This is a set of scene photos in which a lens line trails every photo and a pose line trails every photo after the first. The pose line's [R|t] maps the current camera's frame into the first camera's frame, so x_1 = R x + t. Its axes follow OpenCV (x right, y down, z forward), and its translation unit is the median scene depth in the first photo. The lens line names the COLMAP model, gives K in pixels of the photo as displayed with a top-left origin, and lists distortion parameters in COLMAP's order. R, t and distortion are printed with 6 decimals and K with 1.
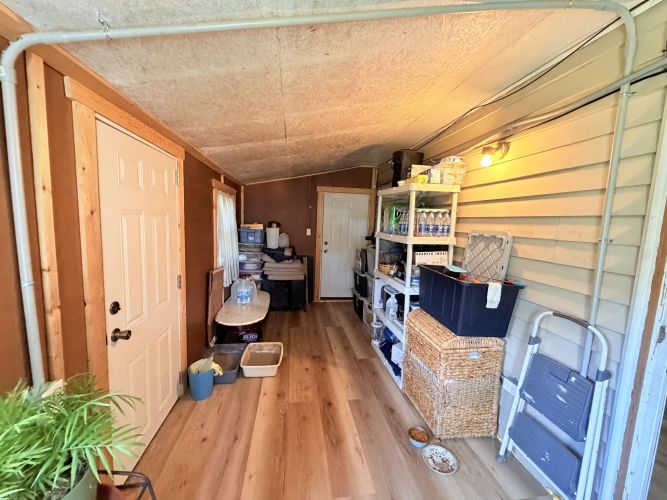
lens RADIAL K [[266.5, 0, 331.0], [0, 266.5, 249.8], [0, 0, 1]] dist [0.001402, -0.000389]
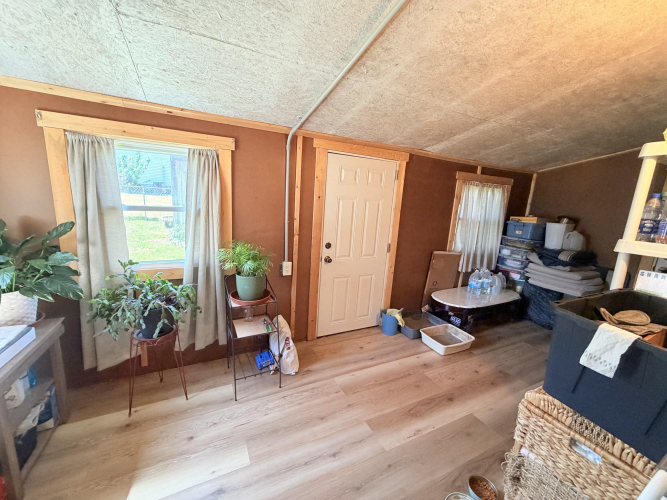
lens RADIAL K [[266.5, 0, 332.0], [0, 266.5, 249.3], [0, 0, 1]] dist [0.001402, -0.000389]
pose [[0.310029, 0.163945, -0.936485, 0.579509], [-0.151569, 0.980945, 0.121550, -0.002107], [0.938567, 0.104258, 0.328970, 0.198551]]
